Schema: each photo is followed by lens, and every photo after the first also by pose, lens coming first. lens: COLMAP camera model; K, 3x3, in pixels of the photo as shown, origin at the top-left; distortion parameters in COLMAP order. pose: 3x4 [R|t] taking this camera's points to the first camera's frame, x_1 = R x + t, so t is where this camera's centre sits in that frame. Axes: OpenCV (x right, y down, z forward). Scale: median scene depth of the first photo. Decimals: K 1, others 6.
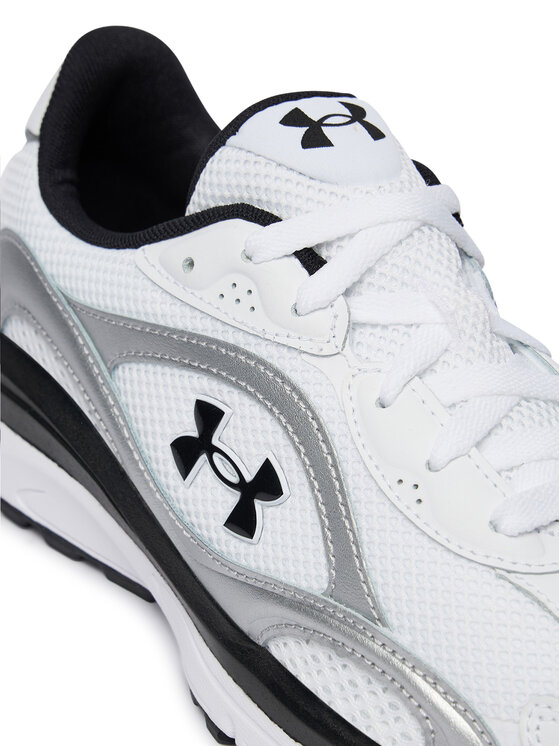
lens RADIAL K [[2081.1, 0, 280.0], [0, 2081.1, 373.2], [0, 0, 1]] dist [-0.004585, 0.000000]
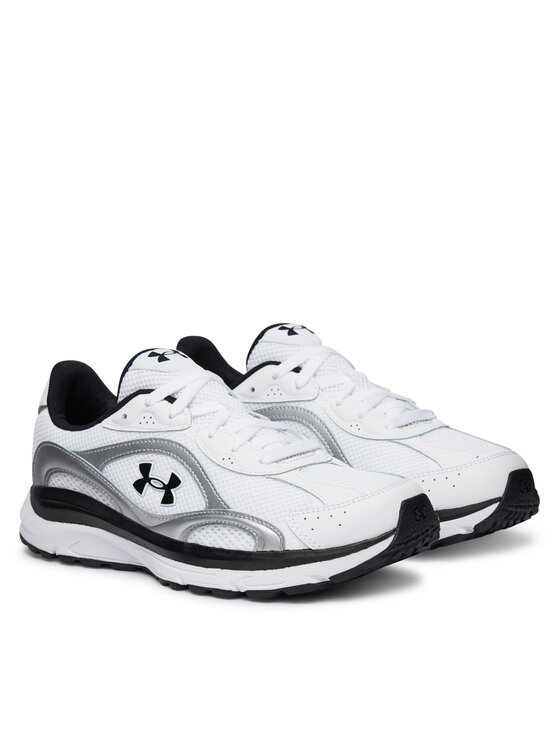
lens RADIAL K [[2205.8, 0, 280.1], [0, 2205.8, 373.1], [0, 0, 1]] dist [-0.027914, 0.000000]
pose [[0.969320, -0.198419, 0.145081, -0.246603], [0.235571, 0.918412, -0.317845, 0.821882], [-0.070178, 0.342270, 0.936977, -1.601904]]
